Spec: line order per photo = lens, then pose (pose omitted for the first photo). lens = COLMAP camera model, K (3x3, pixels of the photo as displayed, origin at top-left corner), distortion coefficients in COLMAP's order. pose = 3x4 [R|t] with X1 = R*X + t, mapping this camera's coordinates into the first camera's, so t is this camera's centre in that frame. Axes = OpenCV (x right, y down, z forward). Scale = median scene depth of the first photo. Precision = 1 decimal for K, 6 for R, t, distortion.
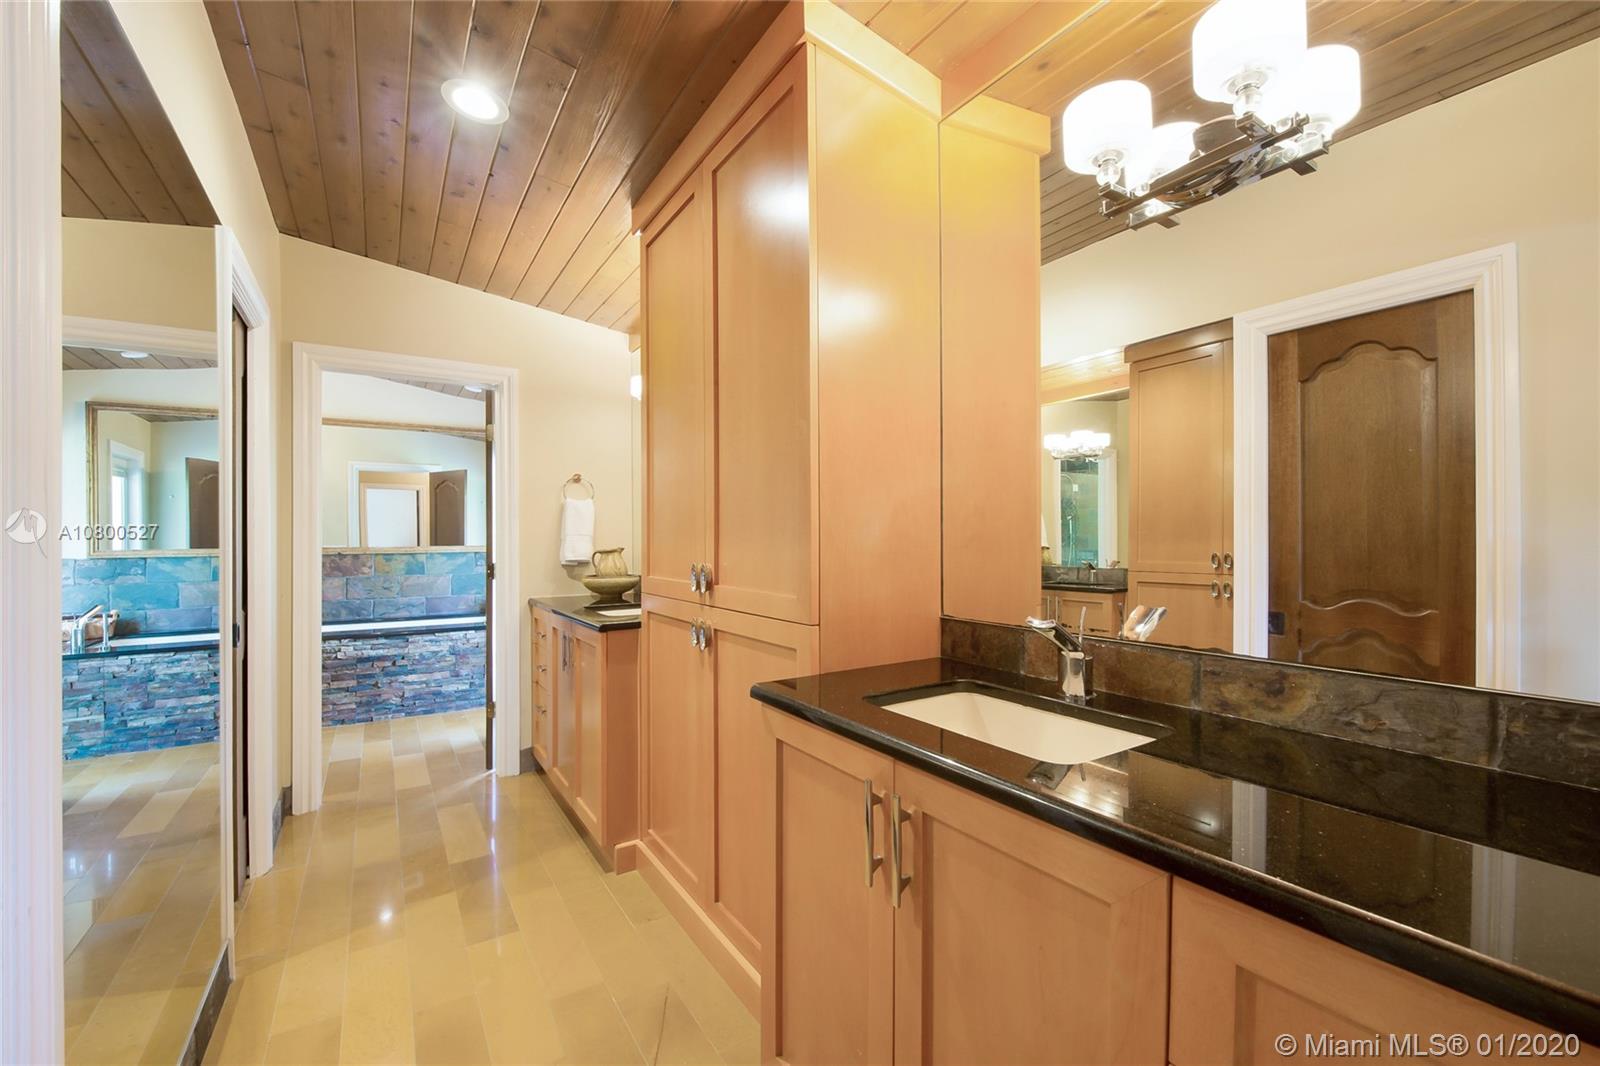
lens RADIAL K [[646.0, 0, 798.5], [0, 646.0, 538.8], [0, 0, 1]] dist [-0.015712, -0.000214]
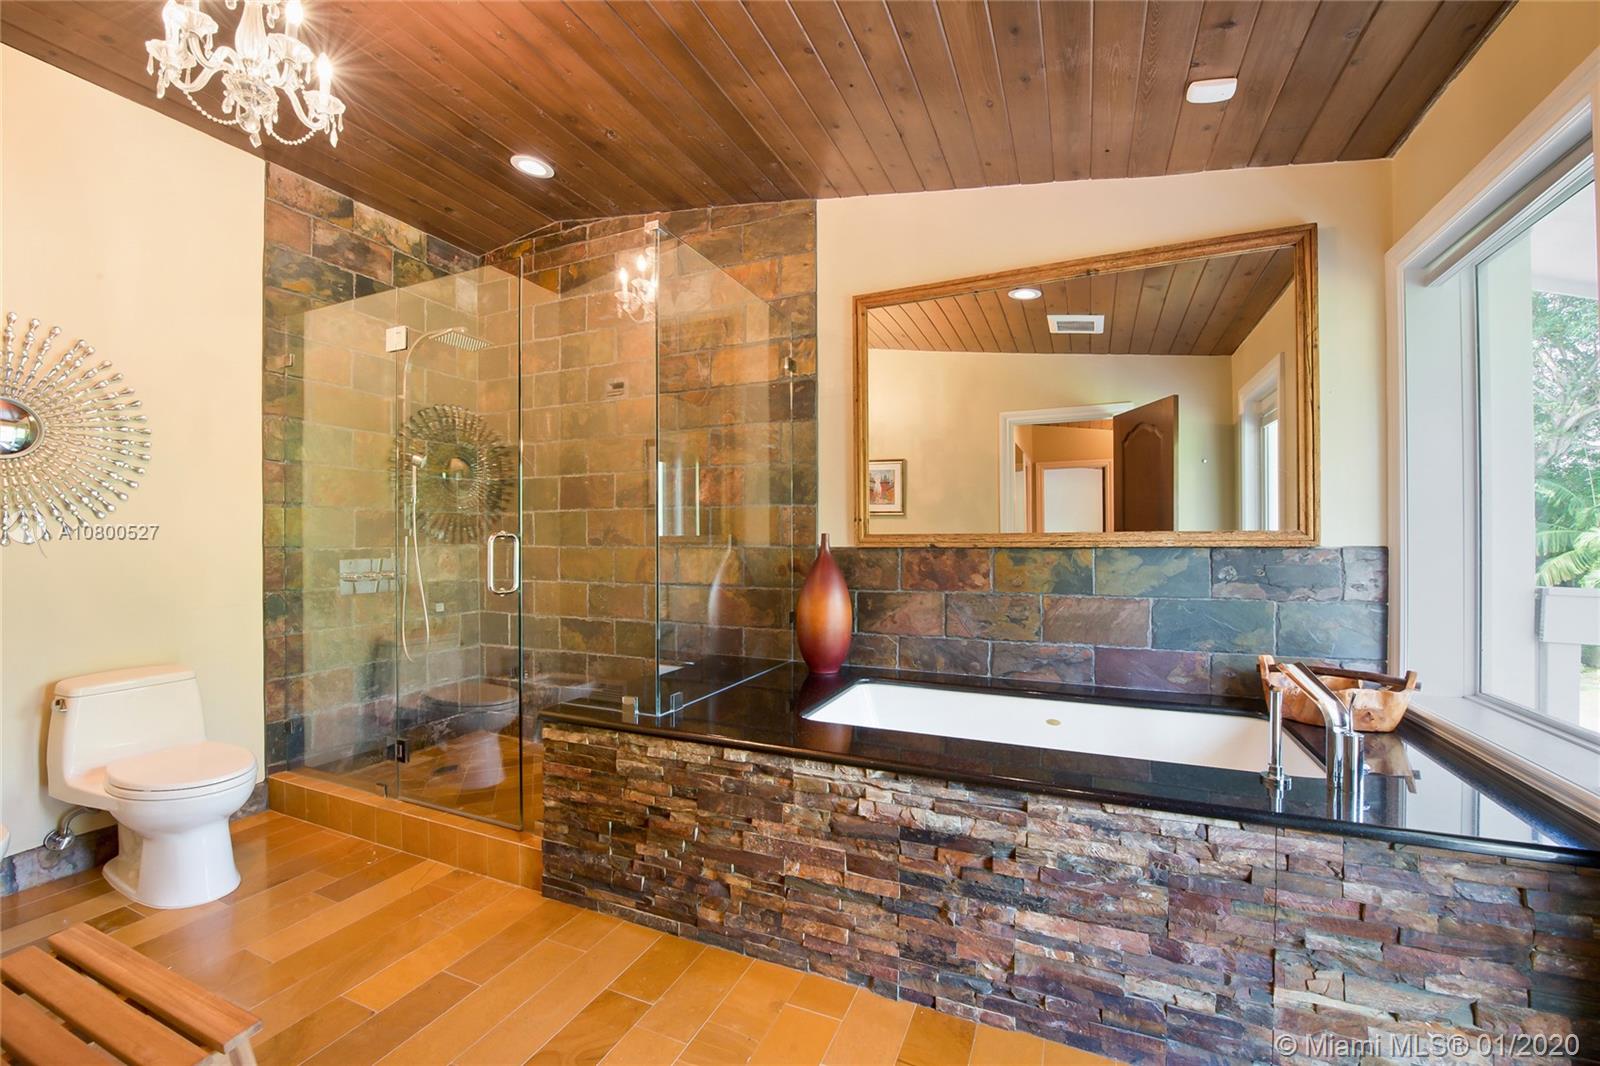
lens RADIAL K [[646.0, 0, 796.1], [0, 646.0, 532.1], [0, 0, 1]] dist [-0.015712, -0.000214]
pose [[0.544808, -0.003637, -0.838553, -0.384399], [0.004195, 0.999990, -0.001612, 0.013923], [0.838550, -0.002639, 0.544818, 0.703655]]
